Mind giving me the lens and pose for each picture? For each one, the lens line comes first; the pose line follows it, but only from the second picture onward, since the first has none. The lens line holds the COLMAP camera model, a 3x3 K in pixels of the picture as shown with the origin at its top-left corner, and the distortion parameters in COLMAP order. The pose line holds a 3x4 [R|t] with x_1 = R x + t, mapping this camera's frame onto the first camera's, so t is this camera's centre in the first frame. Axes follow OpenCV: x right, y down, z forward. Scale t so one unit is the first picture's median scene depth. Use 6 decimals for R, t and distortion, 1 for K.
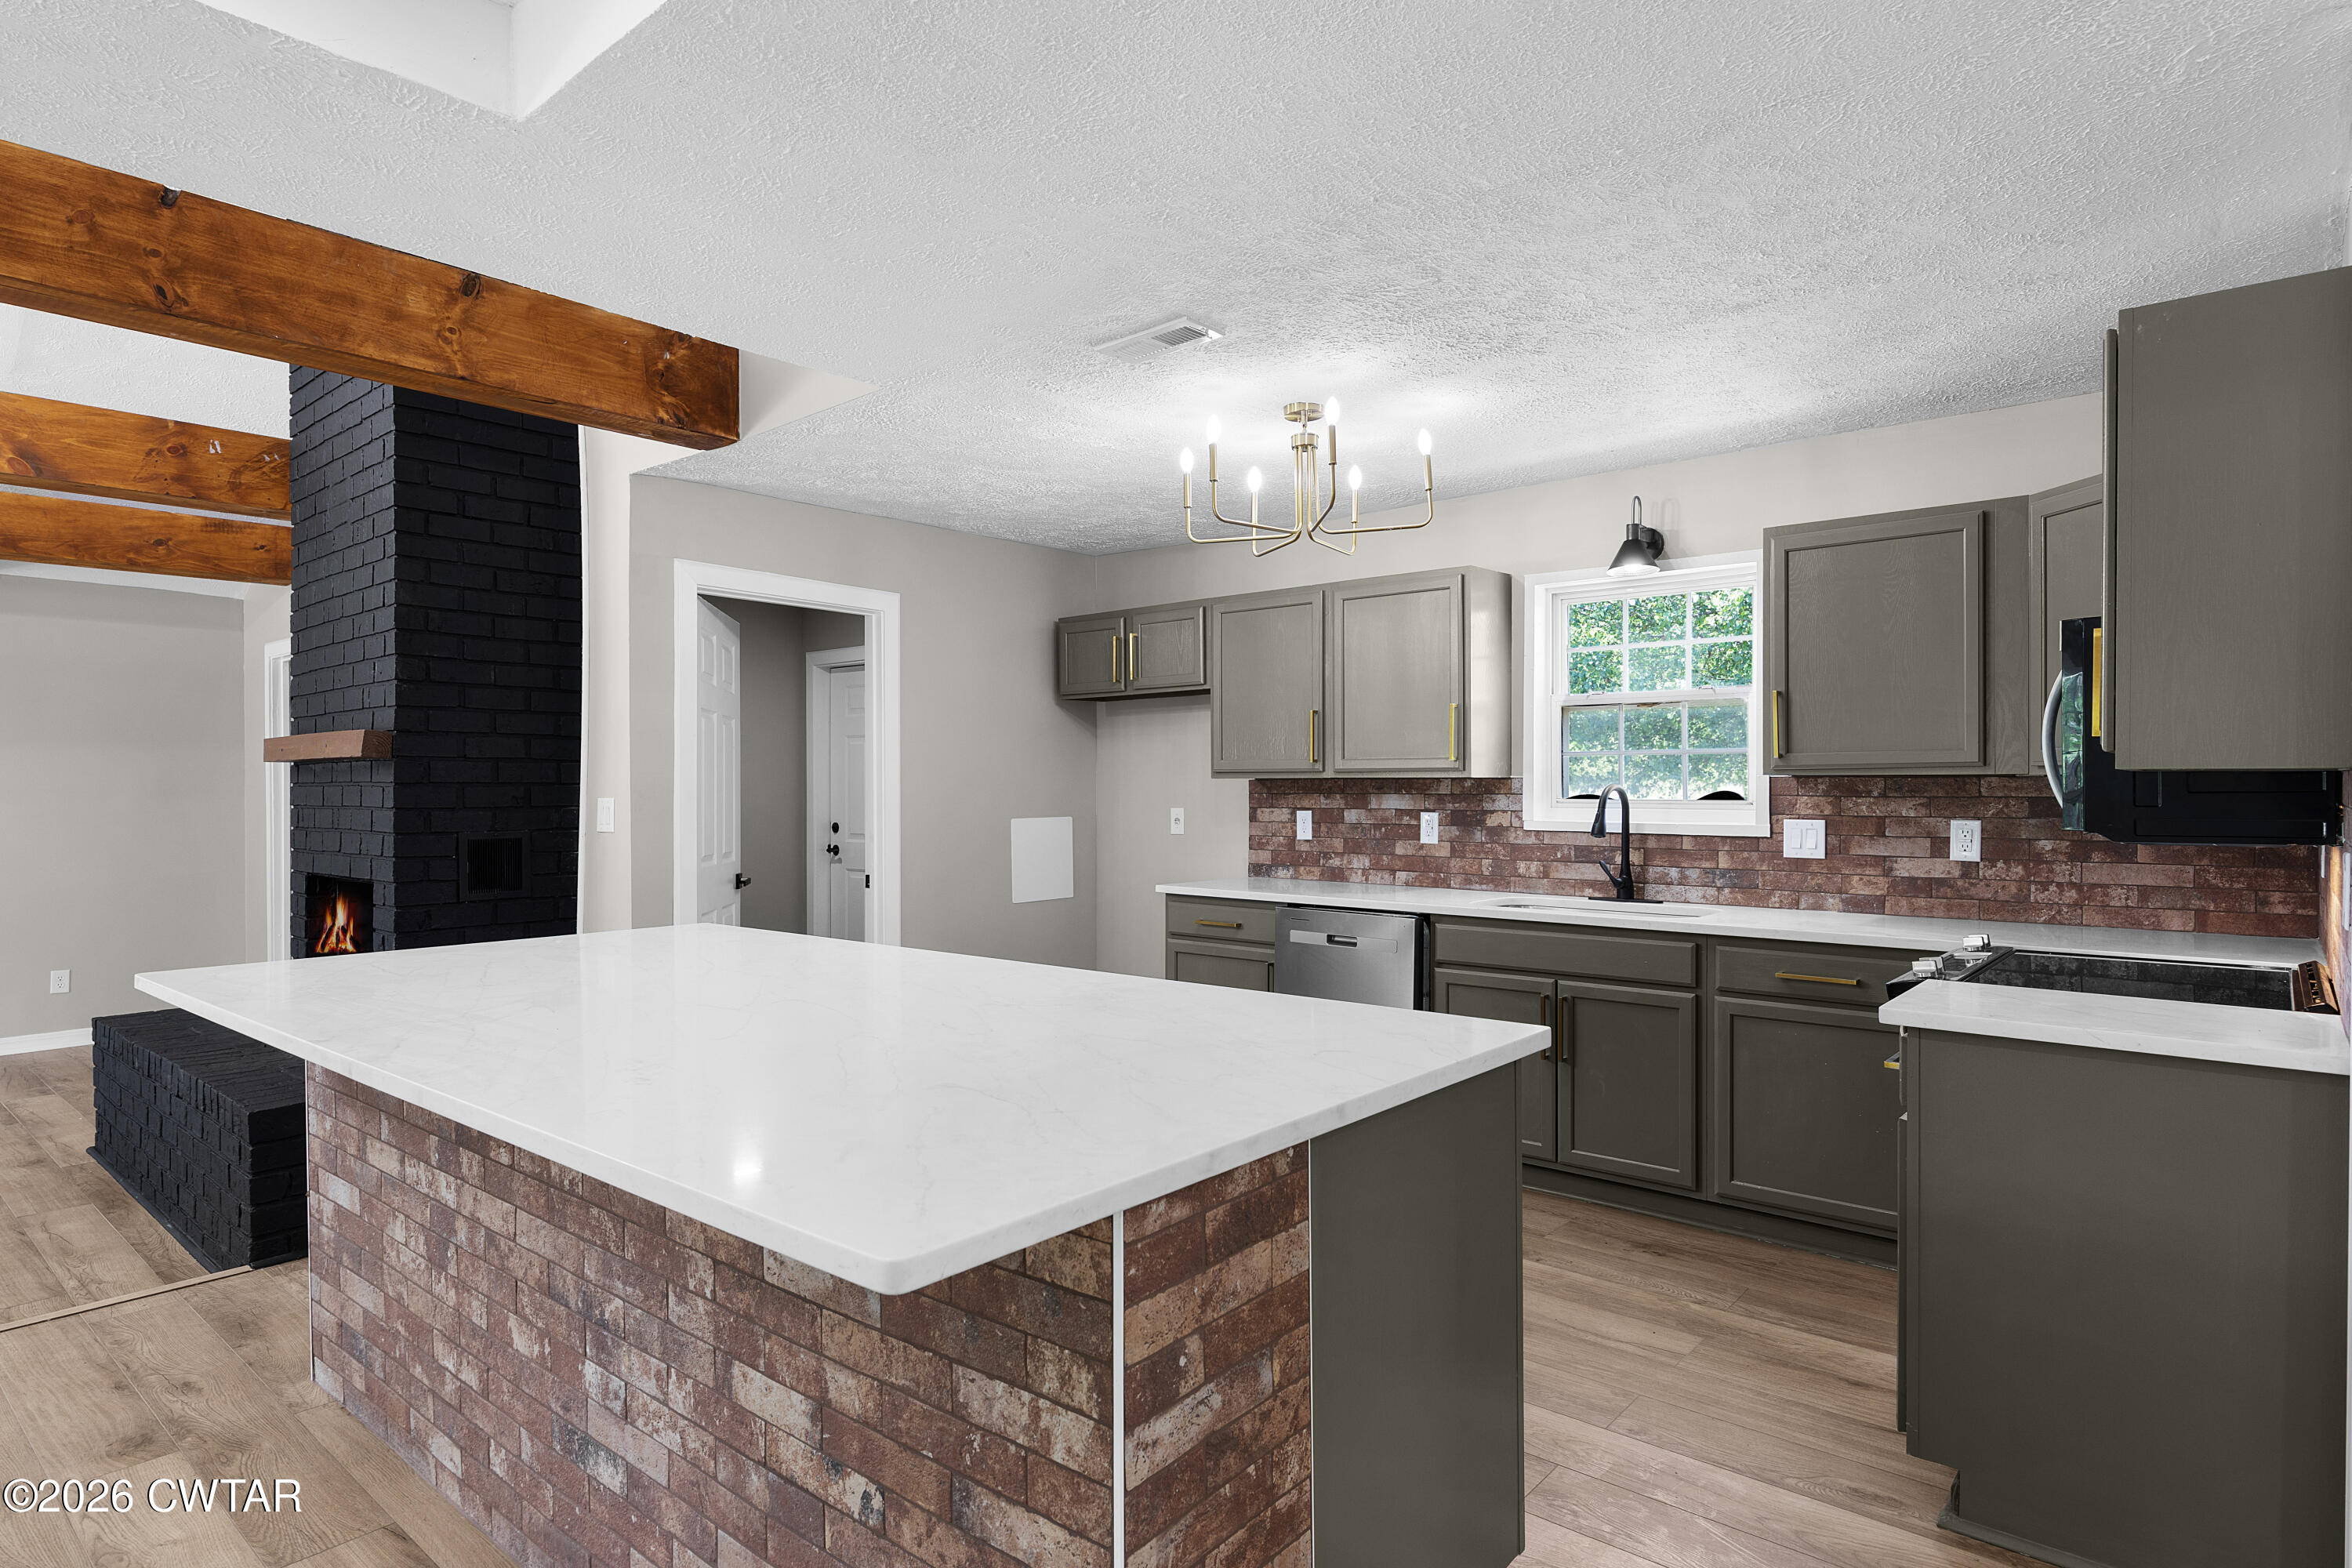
lens RADIAL K [[1278.1, 0, 1207.3], [0, 1278.1, 786.8], [0, 0, 1]] dist [-0.003659, -0.000313]
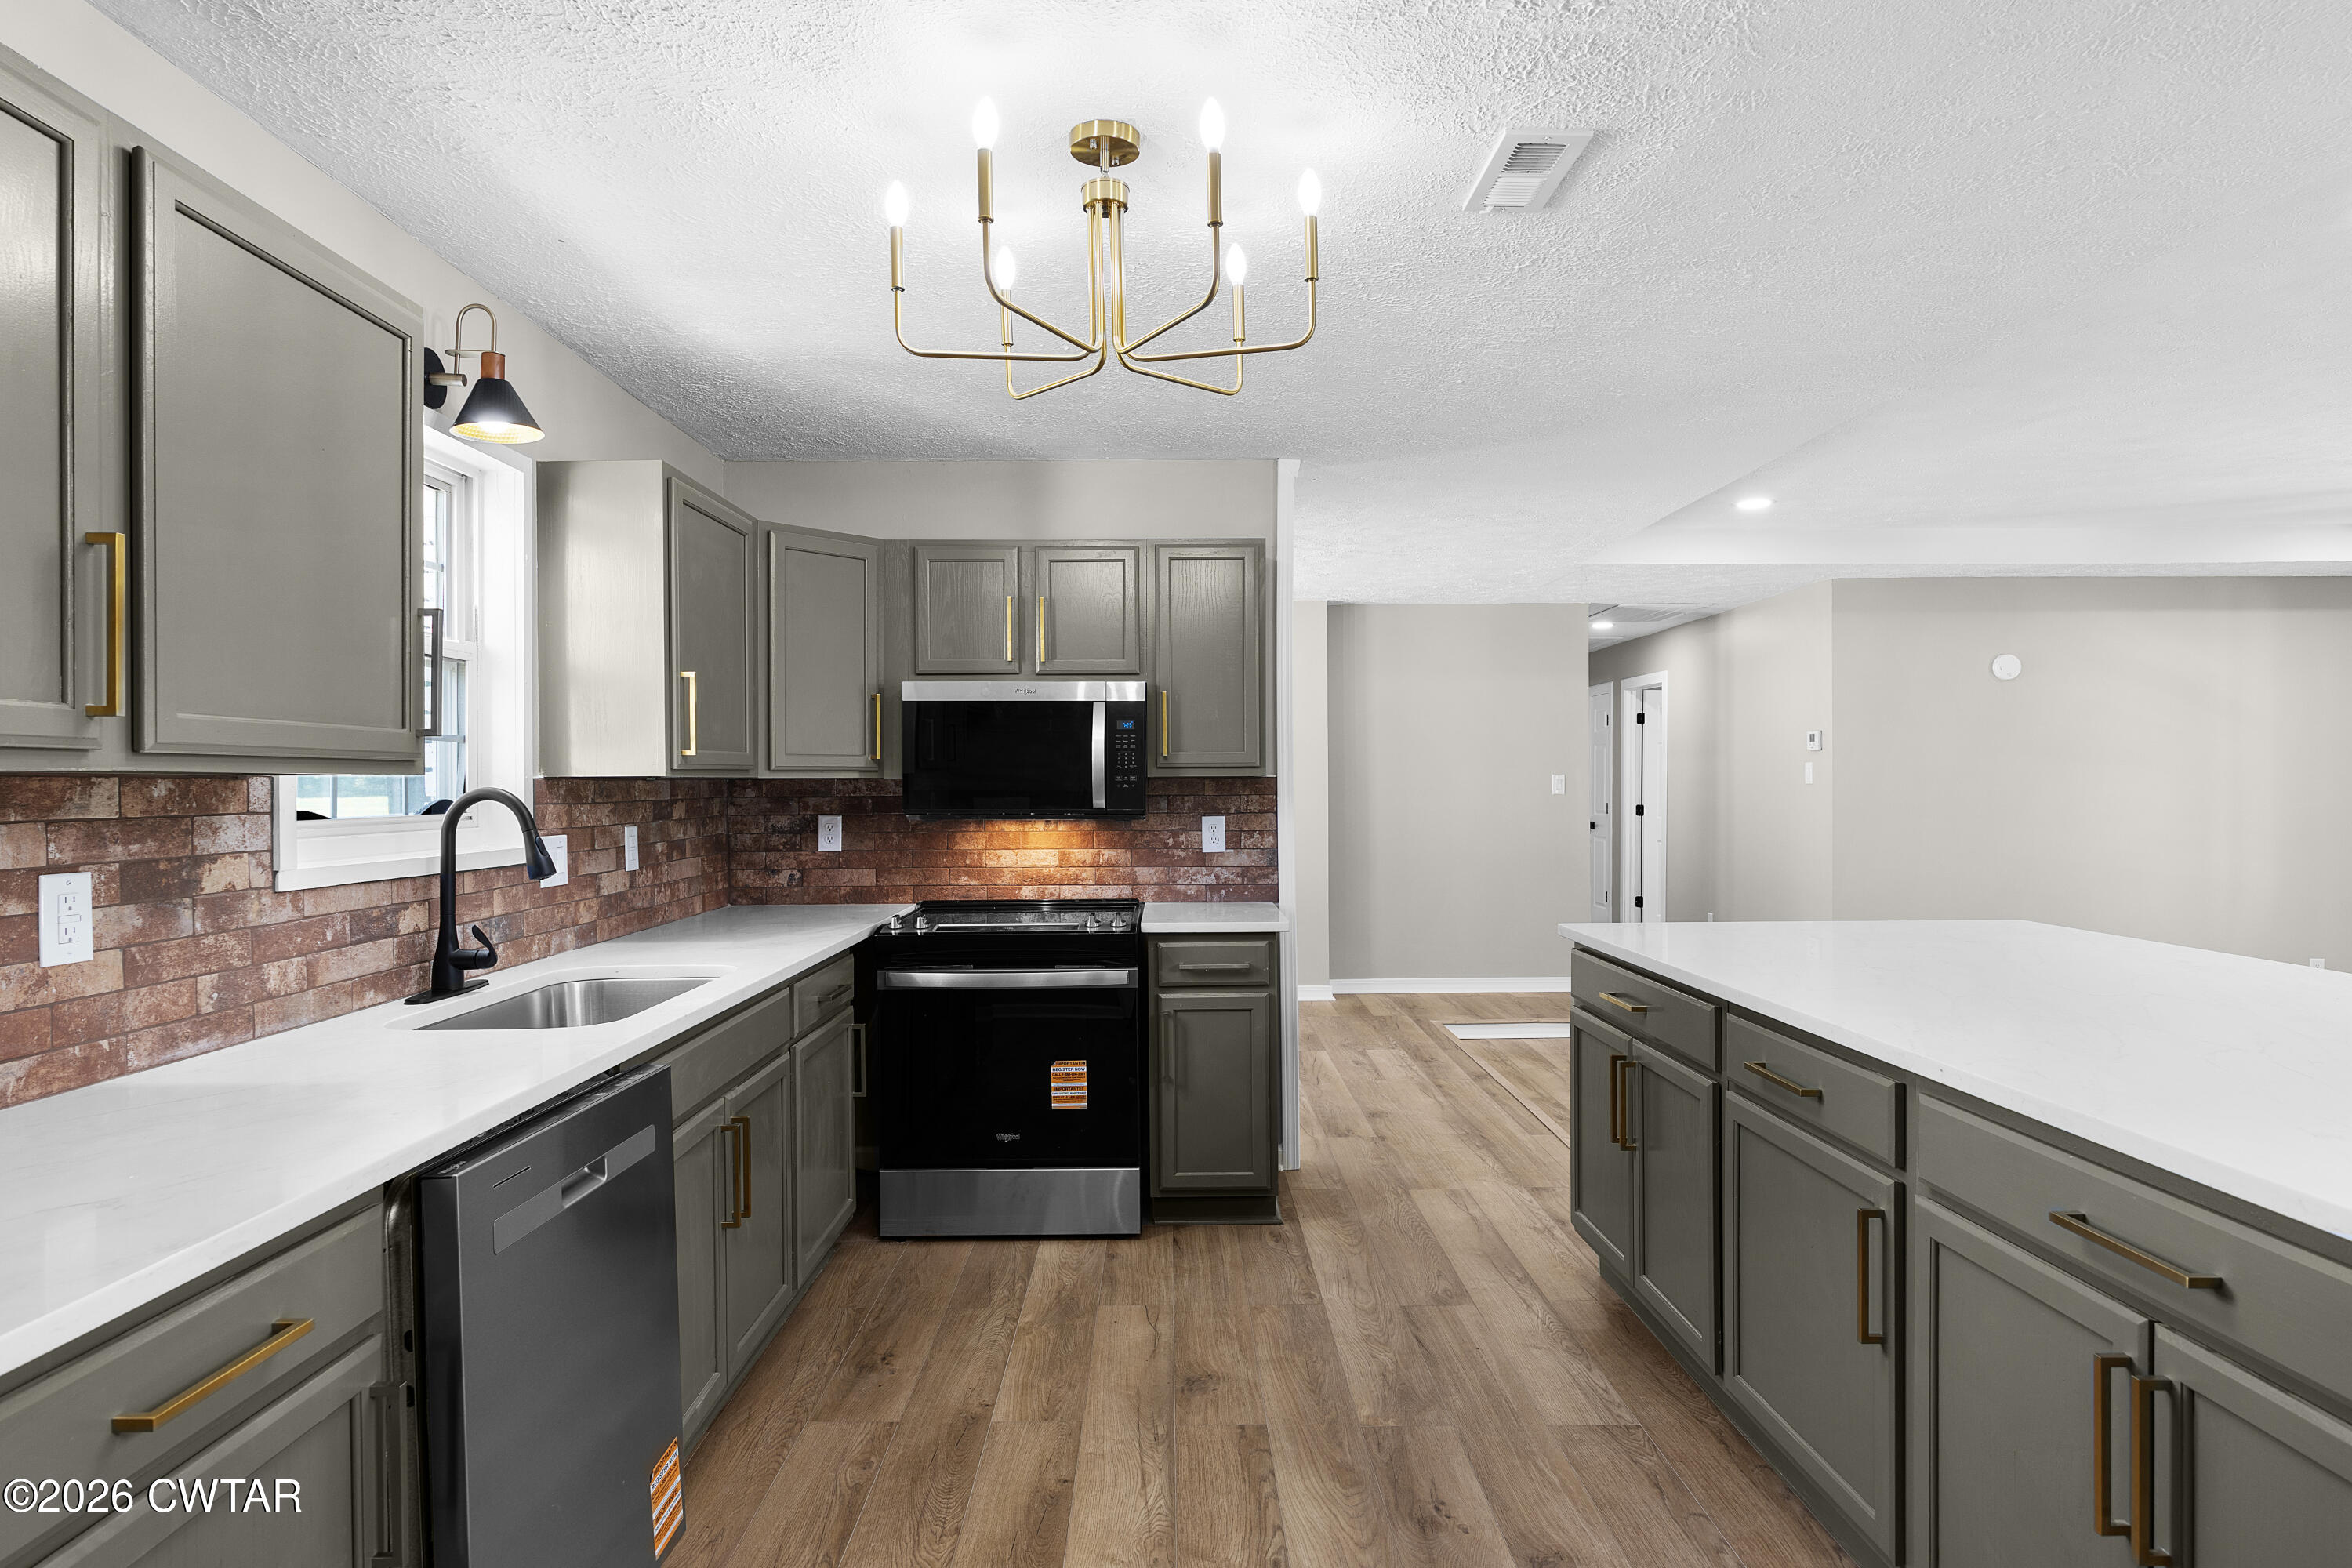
lens RADIAL K [[1278.1, 0, 1170.6], [0, 1278.1, 794.8], [0, 0, 1]] dist [-0.003659, -0.000313]
pose [[-0.641837, -0.002574, 0.766837, -0.294841], [0.008490, 0.999909, 0.010462, -0.002474], [-0.766794, 0.013225, -0.641757, 1.035280]]
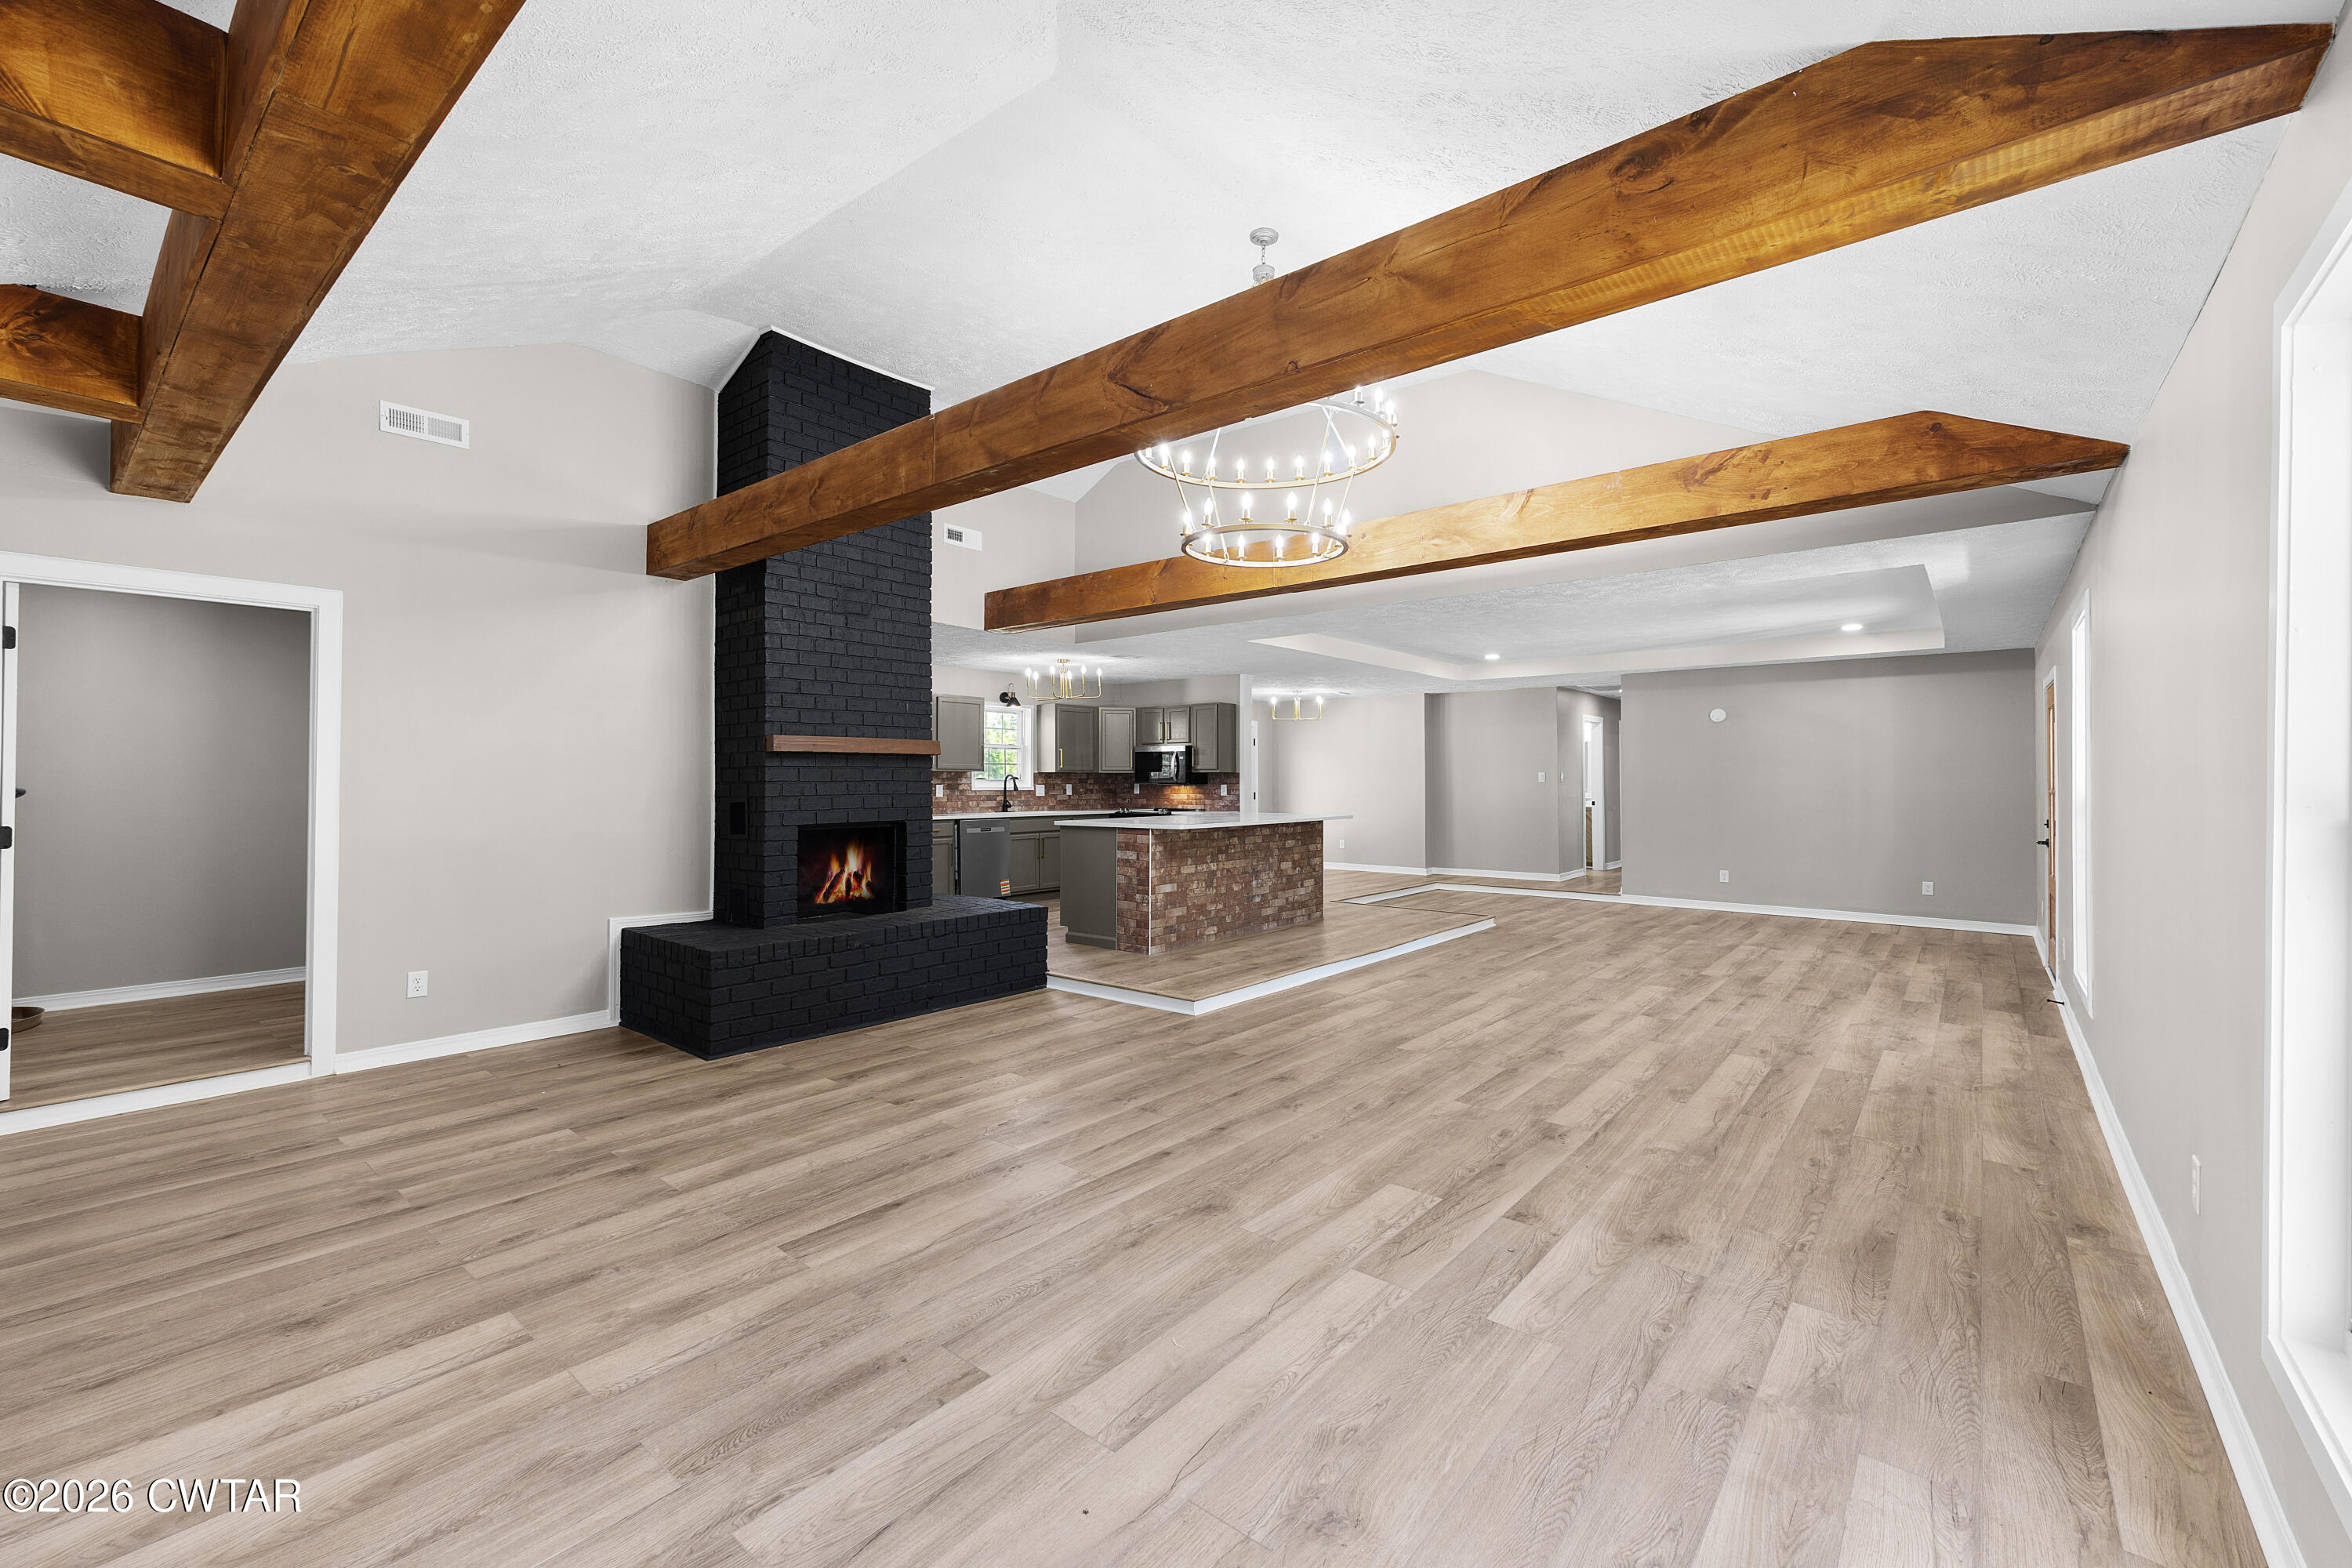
lens RADIAL K [[965.9, 0, 1178.7], [0, 965.9, 757.2], [0, 0, 1]] dist [-0.003533, 0.001985]
pose [[-0.014266, 0.026001, 0.999560, -1.869150], [0.003119, 0.999658, -0.025959, 0.016797], [-0.999893, 0.002747, -0.014342, 0.567574]]
